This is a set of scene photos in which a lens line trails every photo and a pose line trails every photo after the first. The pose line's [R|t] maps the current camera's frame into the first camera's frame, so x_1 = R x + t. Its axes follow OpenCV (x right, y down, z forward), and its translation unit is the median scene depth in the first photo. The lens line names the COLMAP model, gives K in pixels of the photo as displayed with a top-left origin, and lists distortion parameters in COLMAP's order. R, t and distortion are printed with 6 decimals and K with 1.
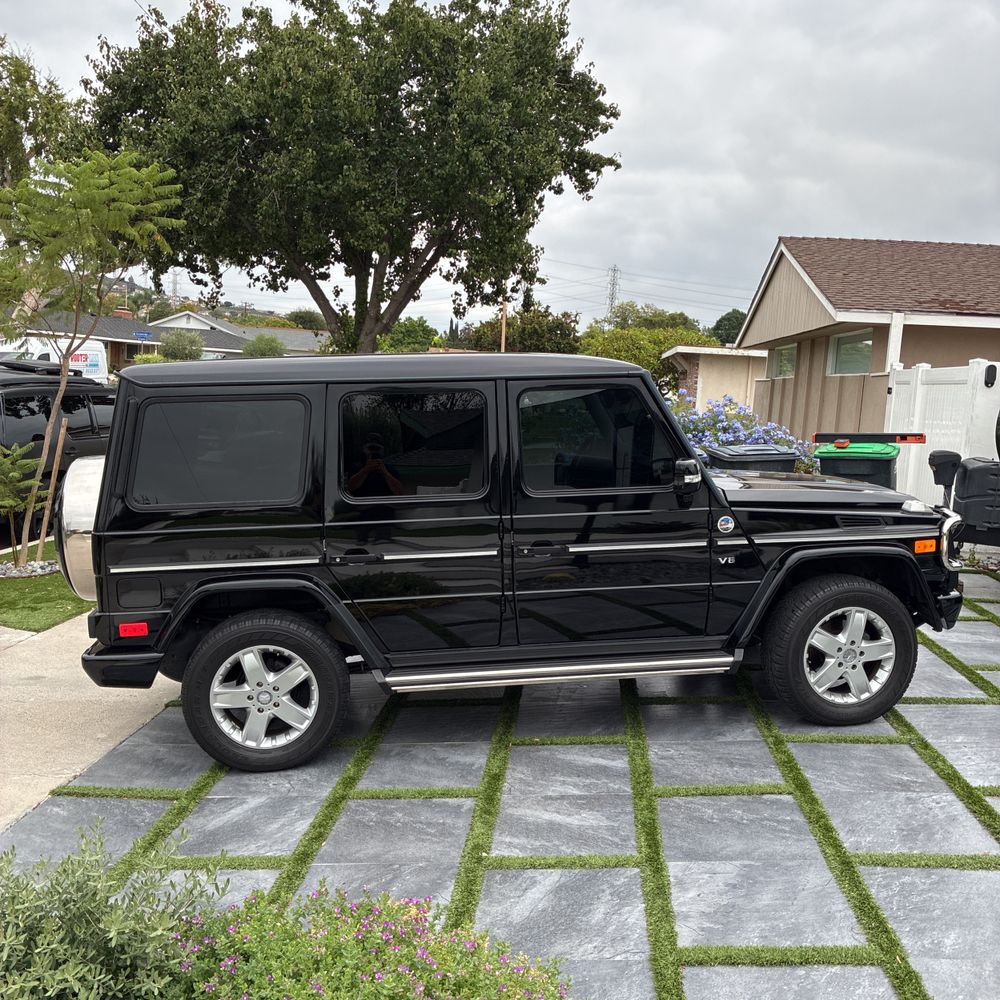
lens RADIAL K [[1008.7, 0, 501.3], [0, 1008.7, 510.2], [0, 0, 1]] dist [0.020890, 0.000000]
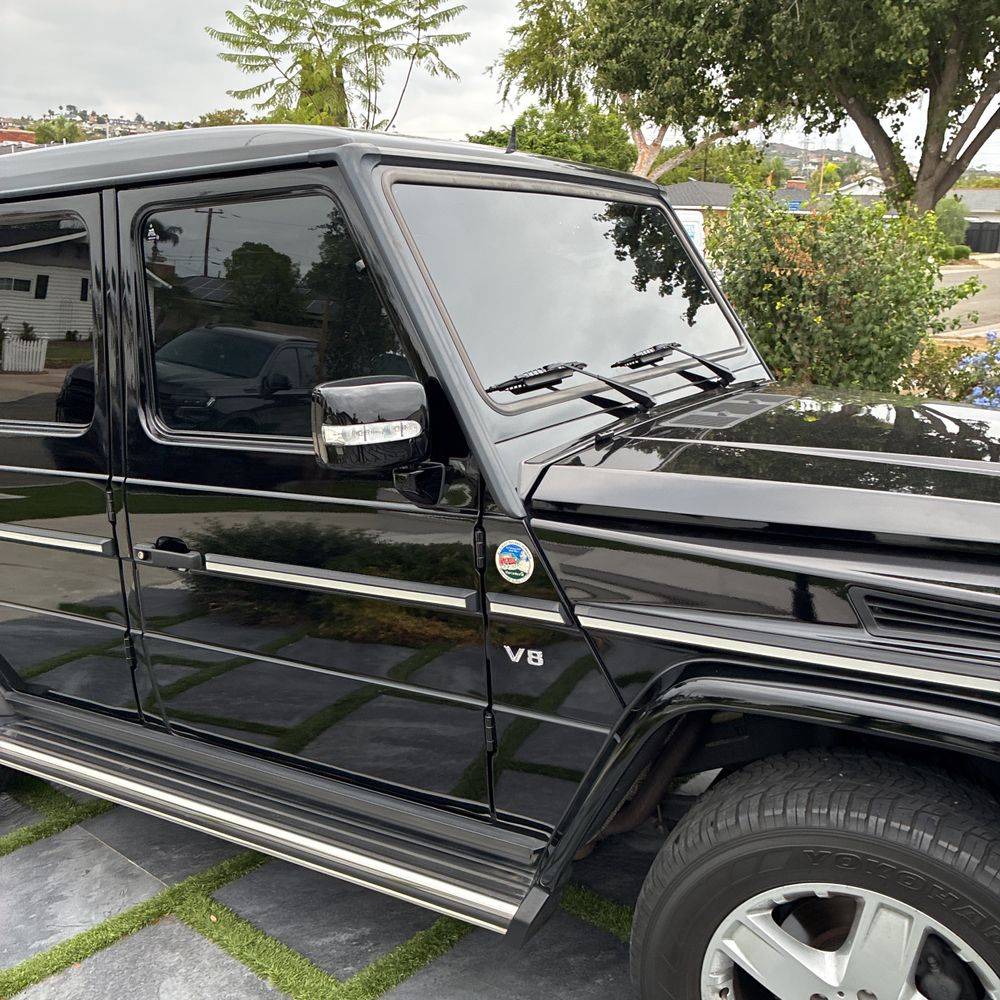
lens RADIAL K [[1008.7, 0, 510.6], [0, 1008.7, 489.9], [0, 0, 1]] dist [0.020890, 0.000000]
pose [[0.791312, 0.116596, -0.600192, 0.433613], [-0.055166, 0.991260, 0.119835, -0.055087], [0.608918, -0.061717, 0.790828, 0.700767]]
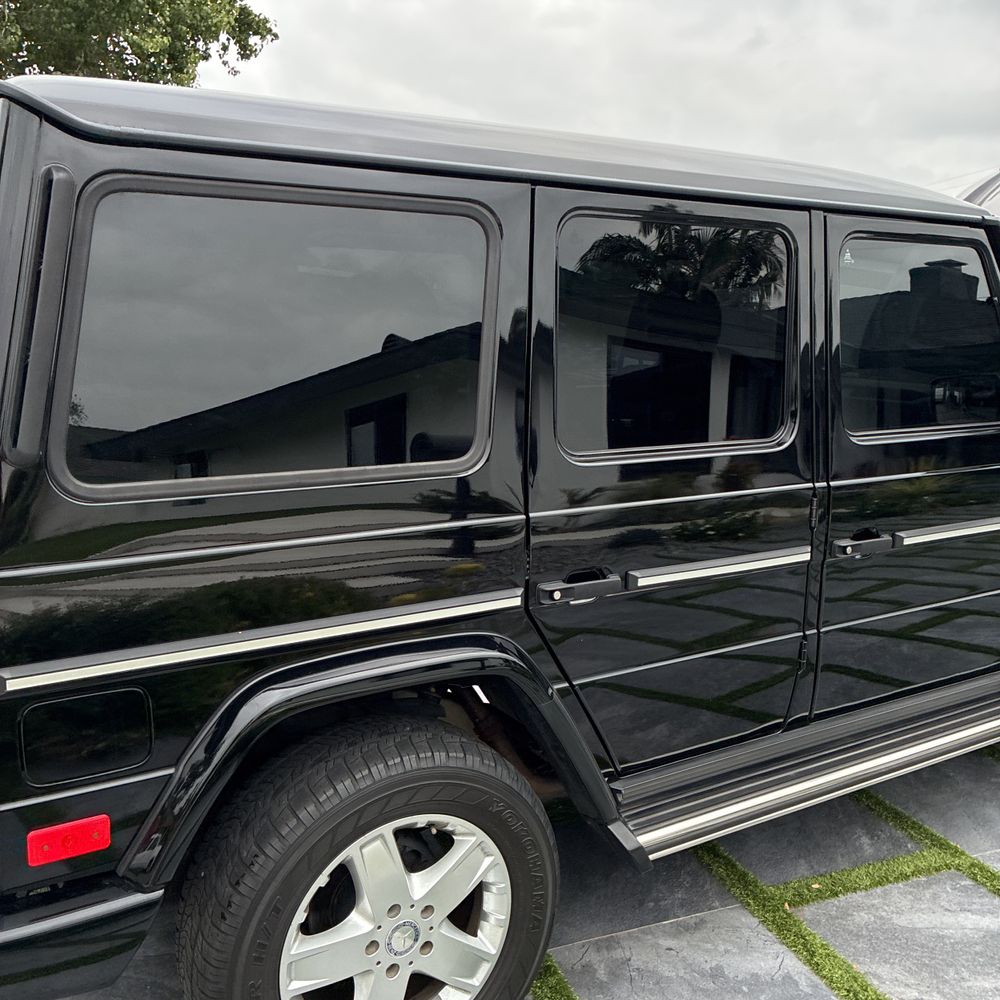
lens RADIAL K [[1008.7, 0, 493.3], [0, 1008.7, 489.2], [0, 0, 1]] dist [0.020890, 0.000000]
pose [[0.908063, -0.033211, 0.417515, -0.347230], [0.013049, 0.998611, 0.051054, -0.018521], [-0.418630, -0.040912, 0.907235, 0.581257]]
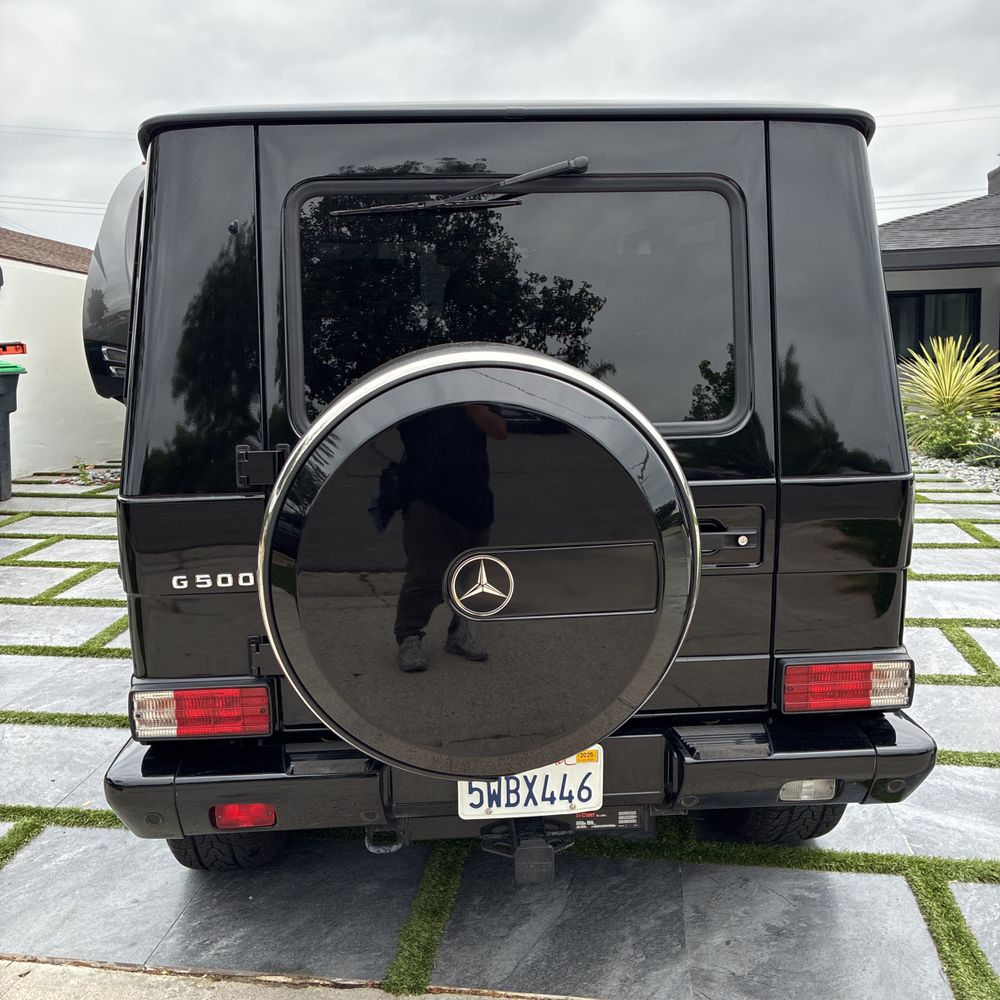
lens RADIAL K [[1008.7, 0, 495.4], [0, 1008.7, 490.9], [0, 0, 1]] dist [0.020890, 0.000000]
pose [[0.056468, -0.171914, 0.983492, -0.792251], [0.141150, 0.976545, 0.162596, -0.065205], [-0.988376, 0.129639, 0.079409, 1.059688]]
